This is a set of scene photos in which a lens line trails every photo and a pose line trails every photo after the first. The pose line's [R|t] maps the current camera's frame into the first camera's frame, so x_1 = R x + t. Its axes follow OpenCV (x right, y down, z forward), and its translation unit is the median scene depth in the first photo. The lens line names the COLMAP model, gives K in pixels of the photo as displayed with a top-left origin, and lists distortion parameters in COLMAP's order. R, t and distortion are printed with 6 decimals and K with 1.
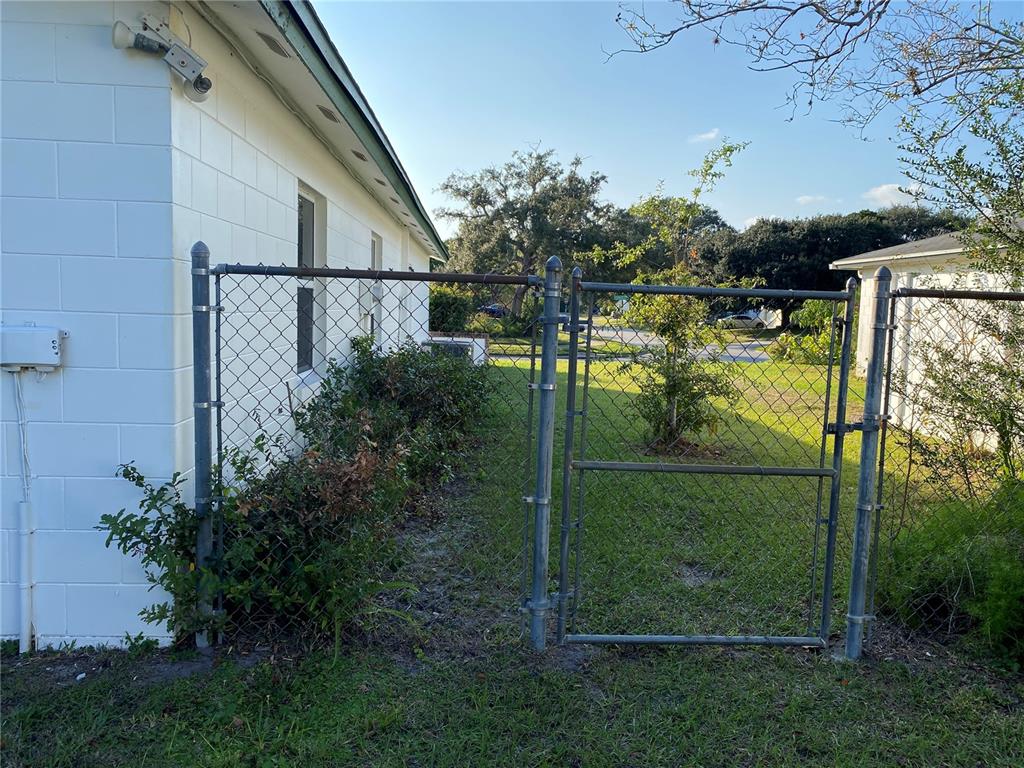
lens RADIAL K [[780.7, 0, 512.6], [0, 780.7, 378.7], [0, 0, 1]] dist [0.016238, -0.001060]
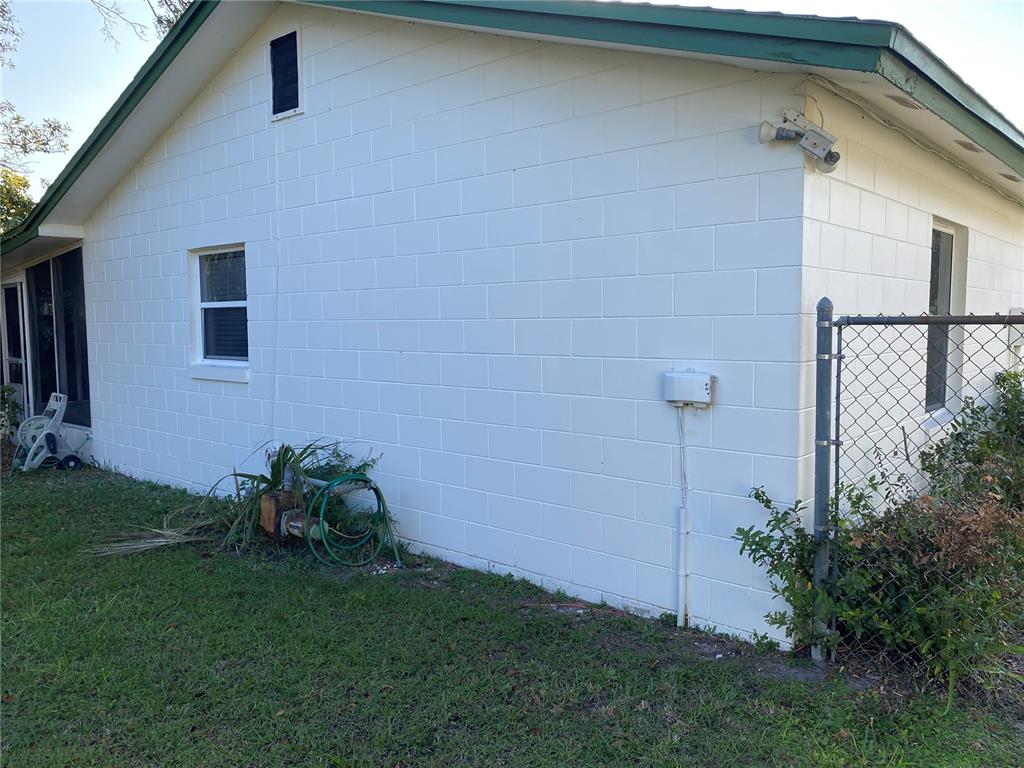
lens RADIAL K [[780.7, 0, 512.6], [0, 780.7, 378.7], [0, 0, 1]] dist [0.016238, -0.001060]
pose [[0.713918, 0.014385, -0.700082, 0.071007], [-0.035280, 0.999258, -0.015445, -0.025169], [0.699340, 0.035725, 0.713895, -0.114798]]
